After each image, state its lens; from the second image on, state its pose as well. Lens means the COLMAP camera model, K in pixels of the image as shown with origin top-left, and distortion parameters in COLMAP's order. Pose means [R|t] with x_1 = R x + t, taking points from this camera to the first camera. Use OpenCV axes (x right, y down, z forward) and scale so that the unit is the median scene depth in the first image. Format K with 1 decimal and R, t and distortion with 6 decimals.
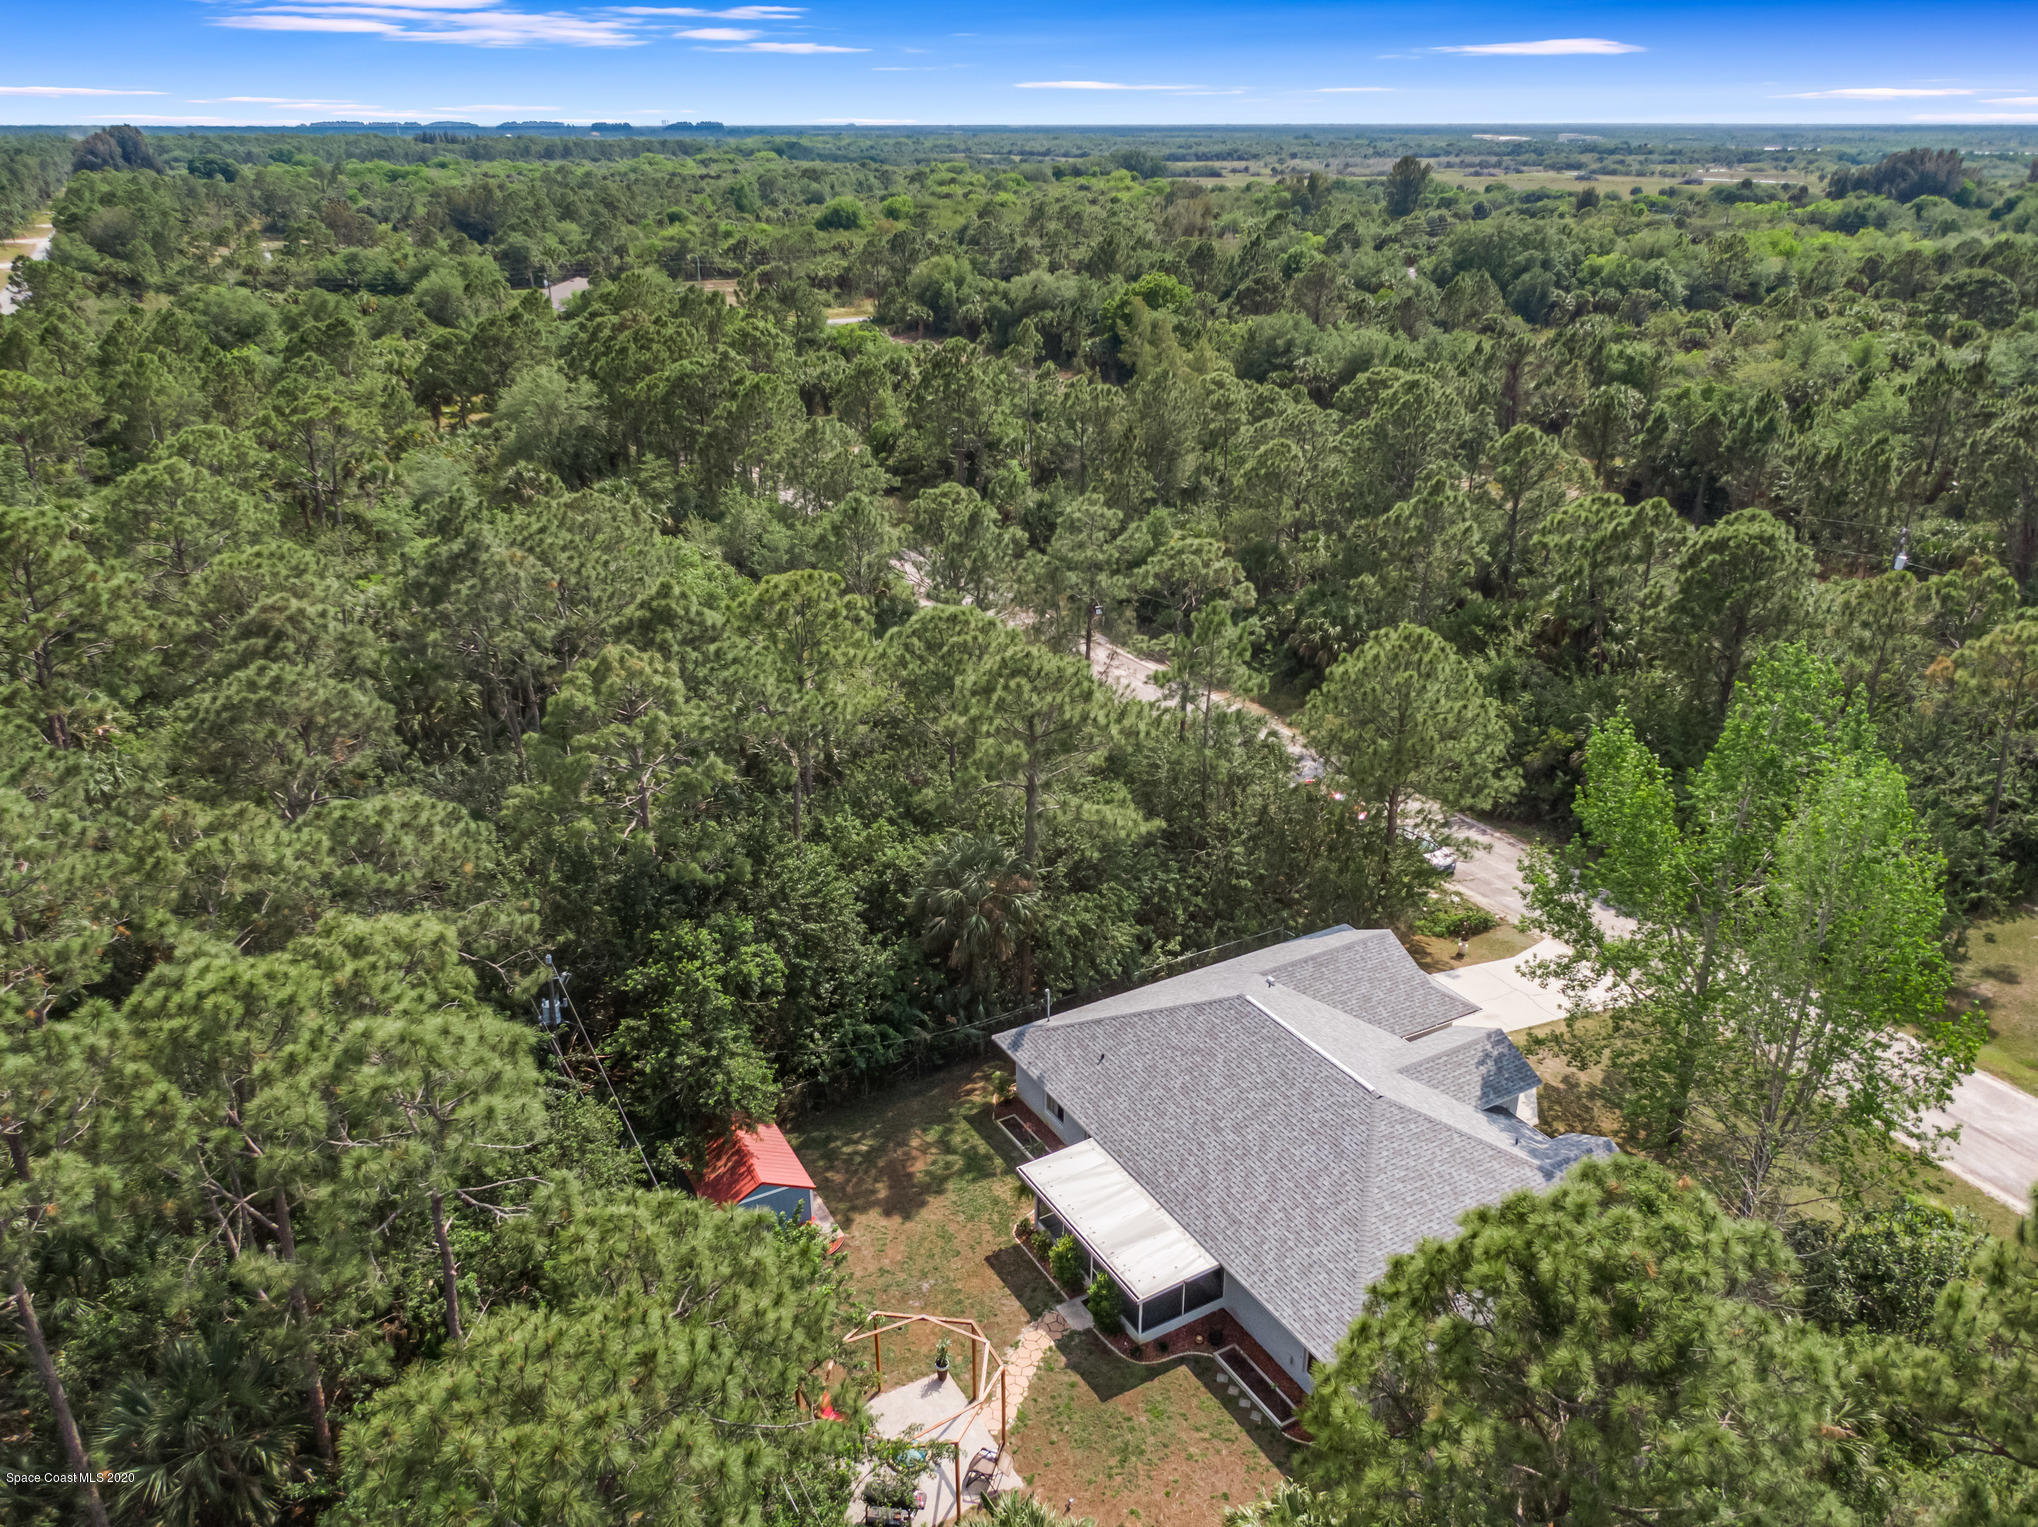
lens RADIAL K [[1503.2, 0, 1019.0], [0, 1503.2, 763.5], [0, 0, 1]] dist [0.068860, -0.140860]
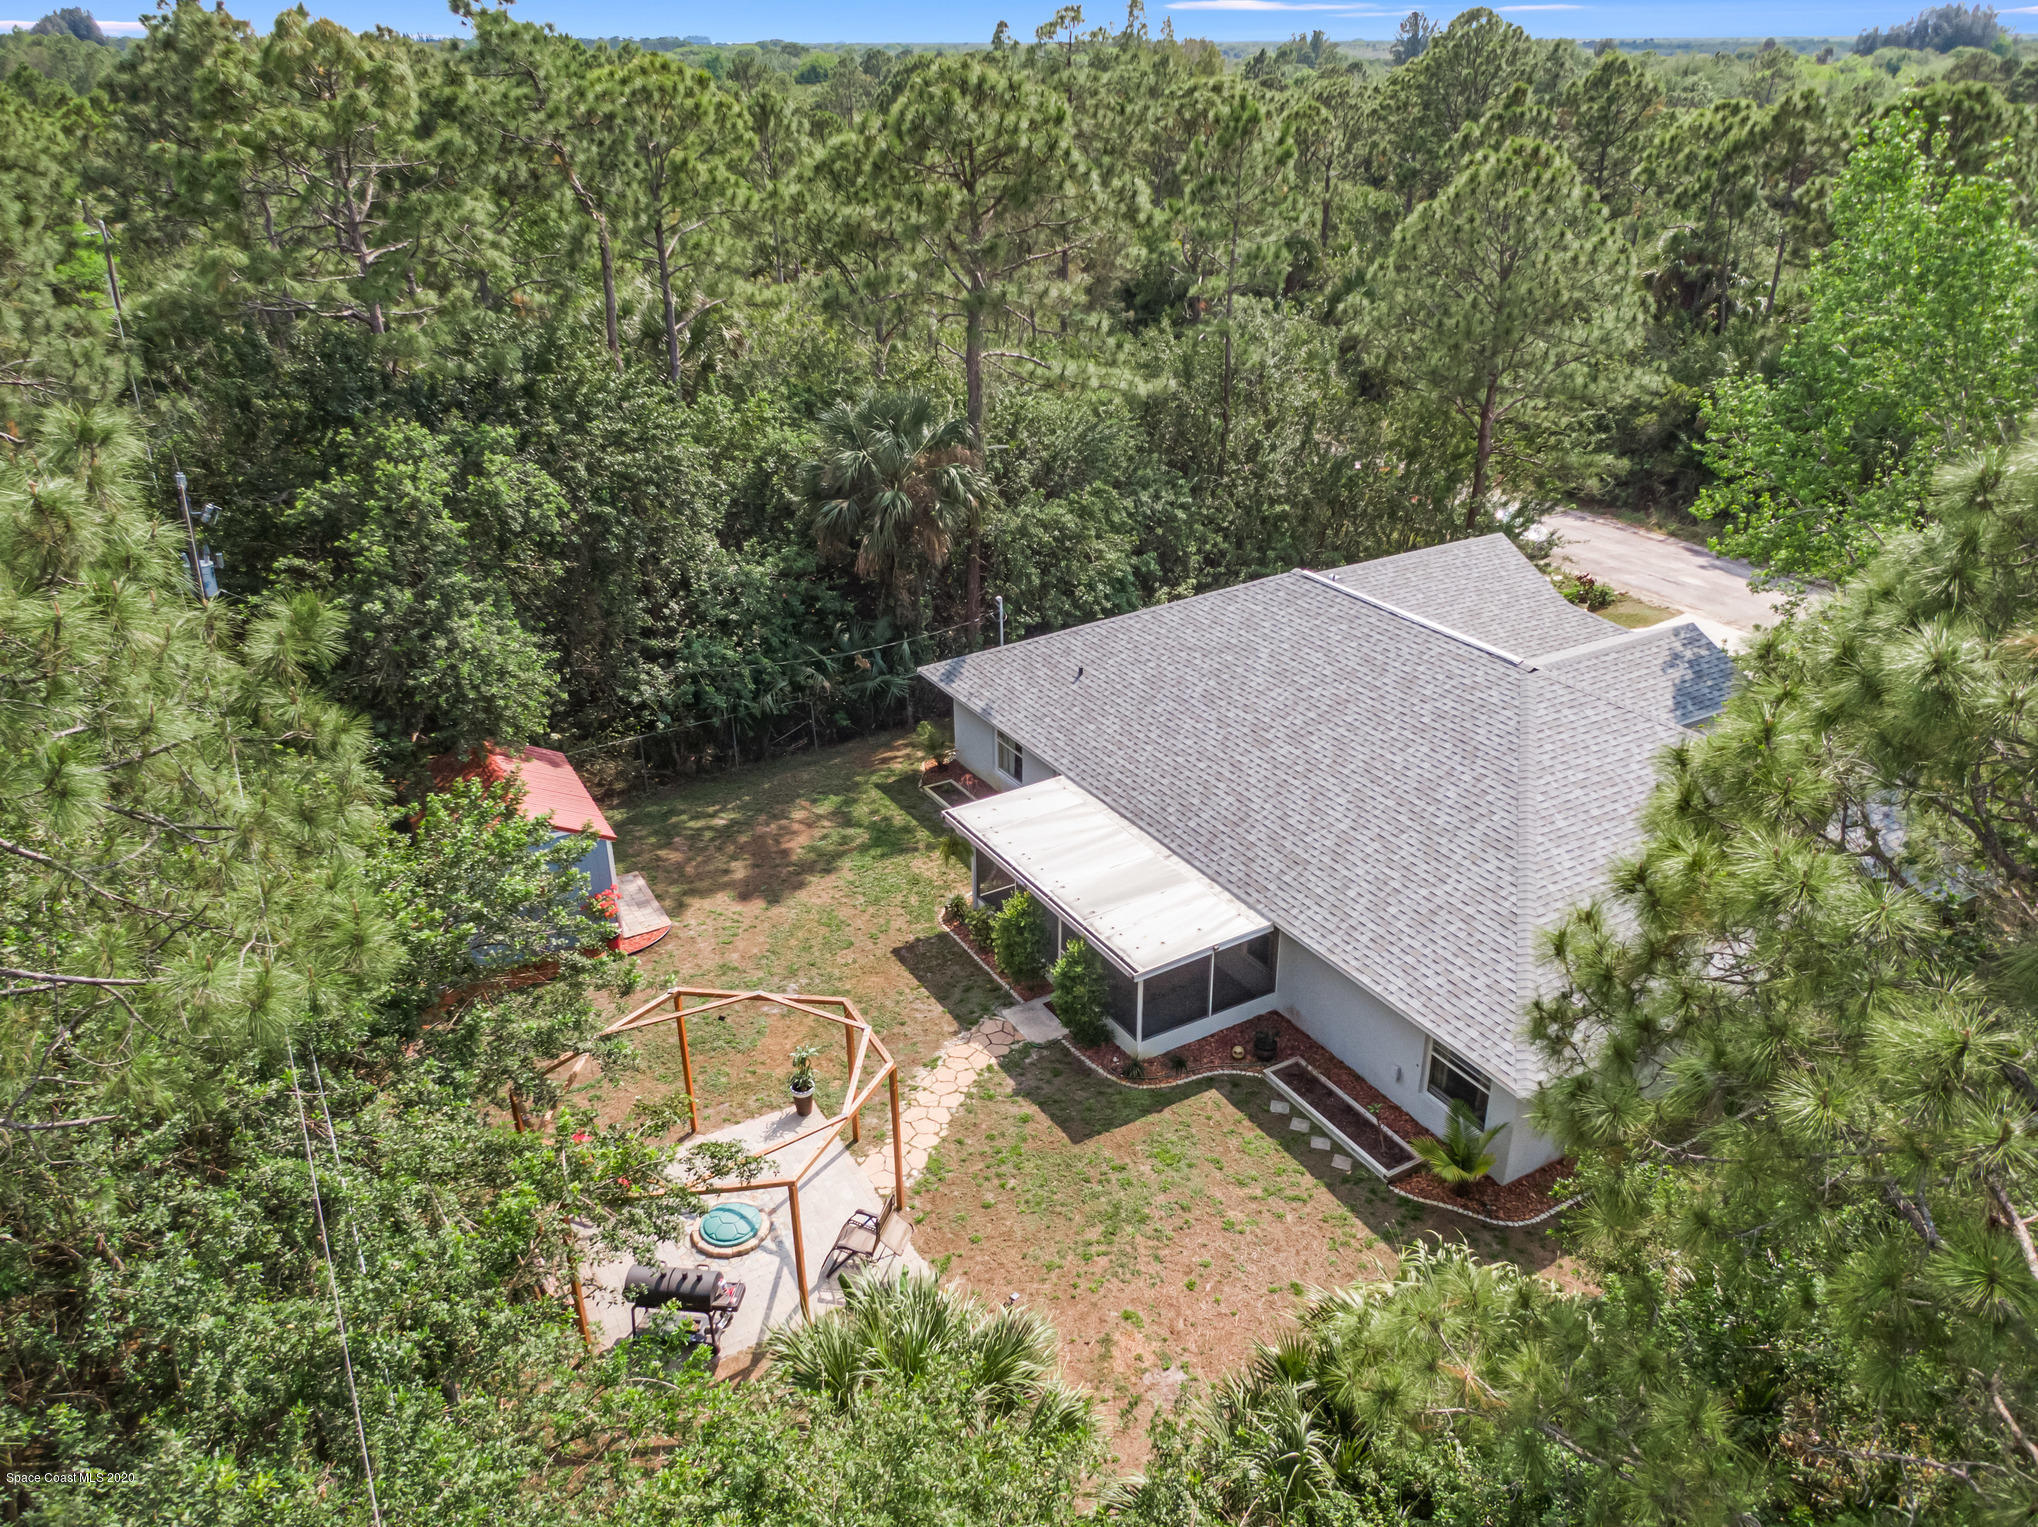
lens RADIAL K [[1503.2, 0, 1019.0], [0, 1503.2, 763.5], [0, 0, 1]] dist [0.068860, -0.140860]
pose [[0.999964, -0.008236, 0.002035, 0.030461], [0.008119, 0.998598, 0.052315, 0.223122], [-0.002463, -0.052297, 0.998629, 0.390438]]
